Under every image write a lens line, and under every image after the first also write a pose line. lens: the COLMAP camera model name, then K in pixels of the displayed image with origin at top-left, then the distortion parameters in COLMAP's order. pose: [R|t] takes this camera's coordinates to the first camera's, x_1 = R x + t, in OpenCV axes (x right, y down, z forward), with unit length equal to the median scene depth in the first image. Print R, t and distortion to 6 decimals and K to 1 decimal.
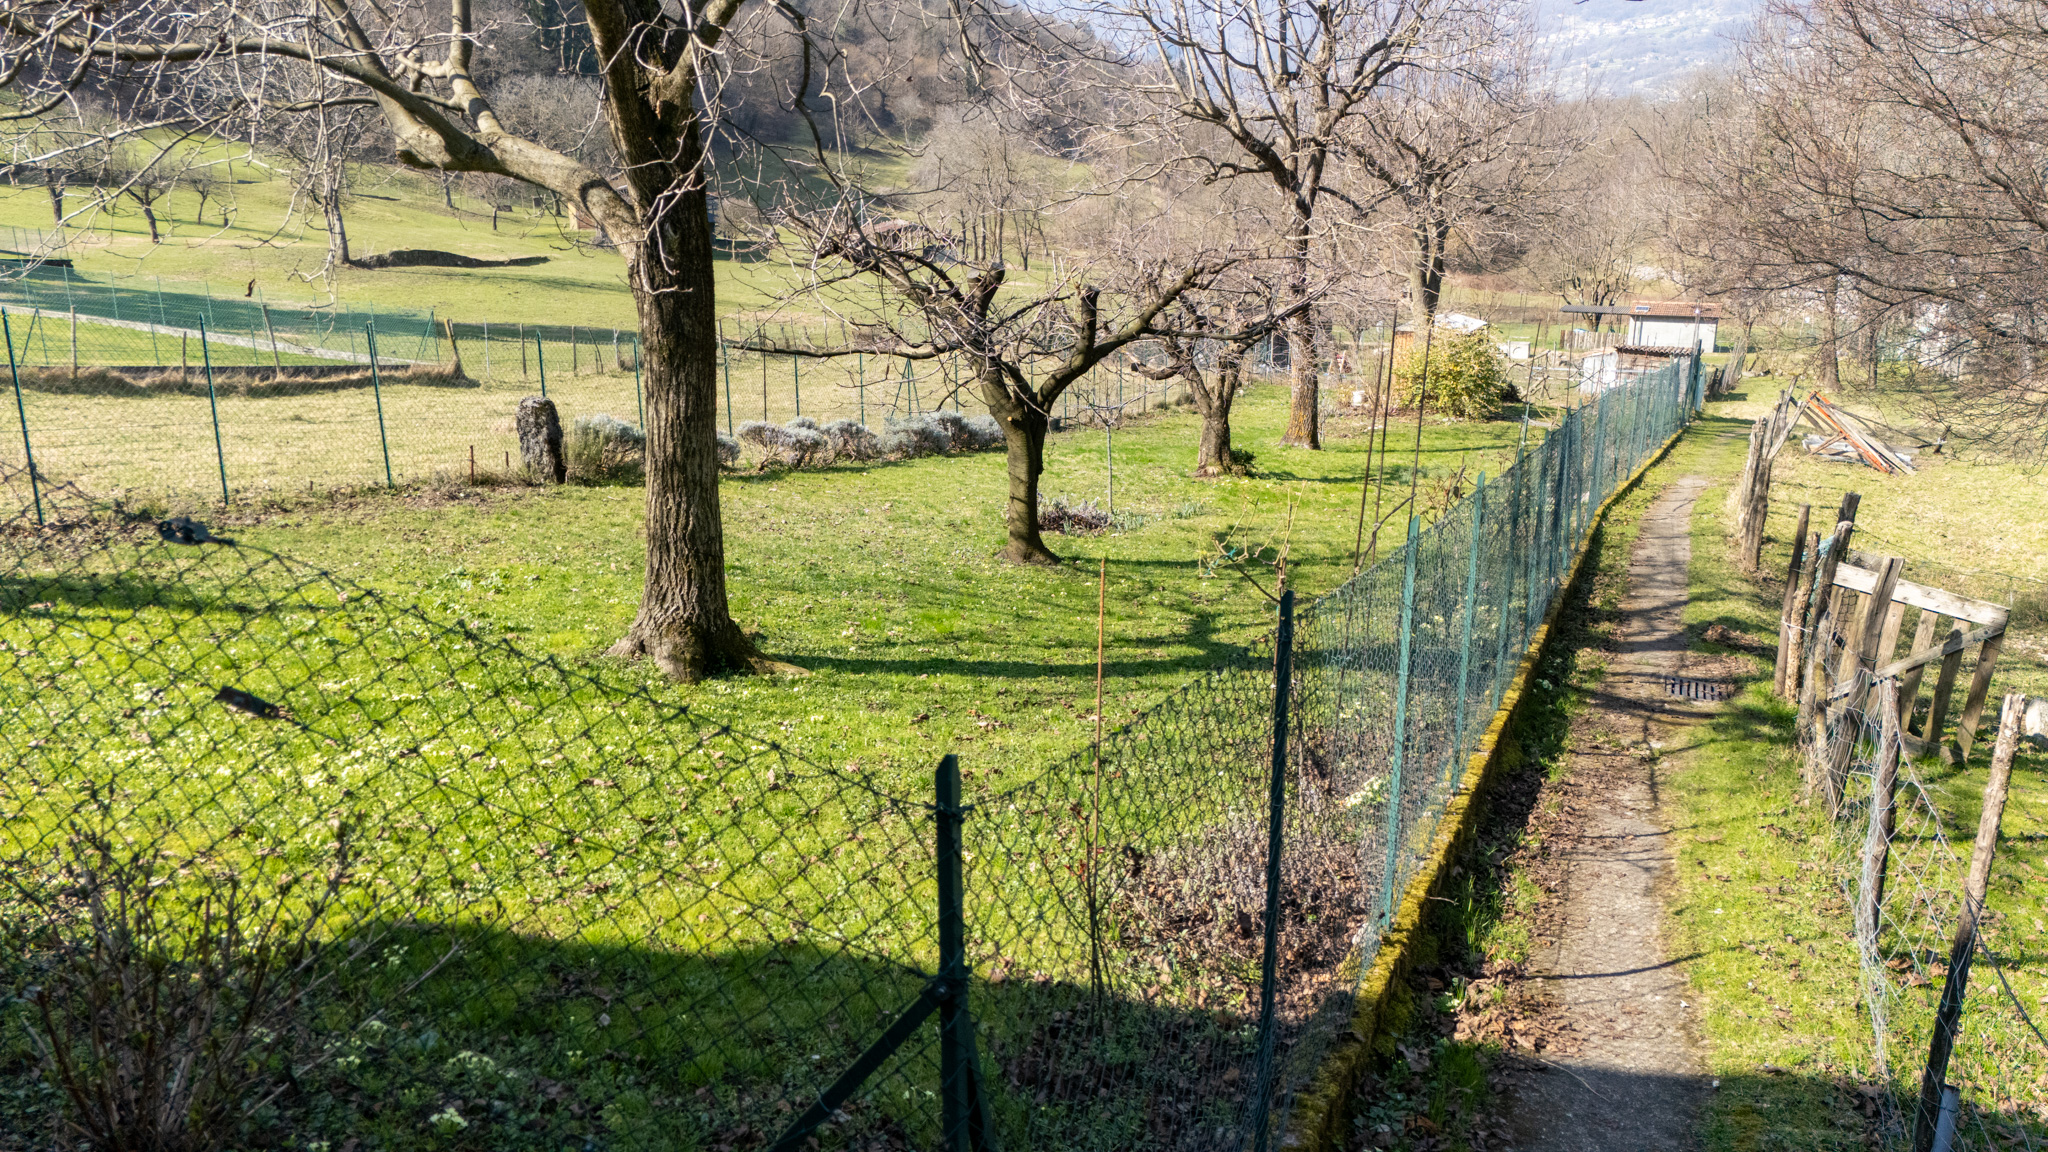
lens RADIAL K [[1552.6, 0, 1024.0], [0, 1552.6, 576.0], [0, 0, 1]] dist [0.092291, -0.065221]
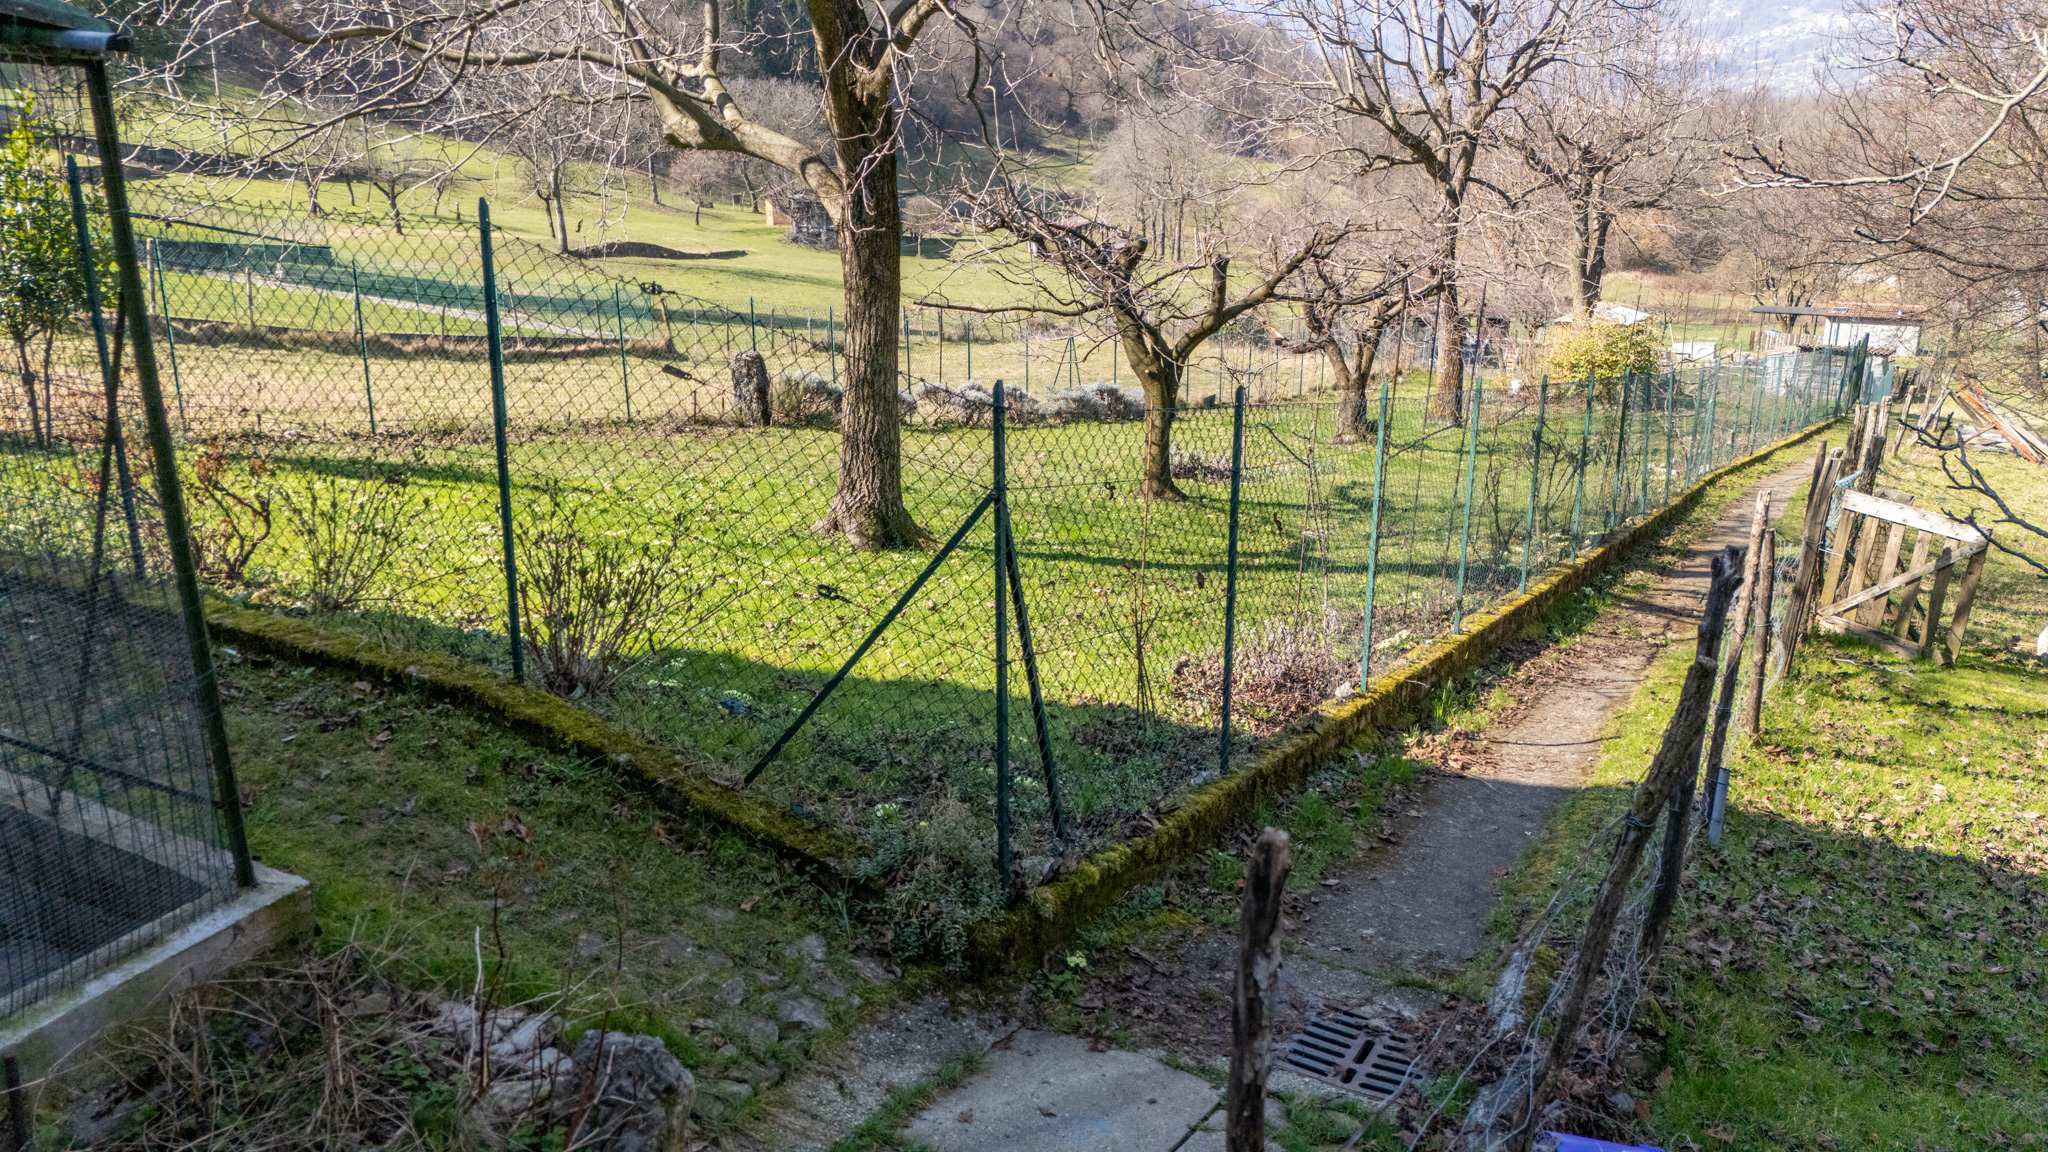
lens RADIAL K [[1552.6, 0, 1024.0], [0, 1552.6, 576.0], [0, 0, 1]] dist [0.092291, -0.065221]
pose [[0.993402, 0.033119, -0.109796, 0.019365], [-0.033105, 0.999450, 0.001953, 0.031744], [0.109801, 0.001694, 0.993952, -0.096604]]
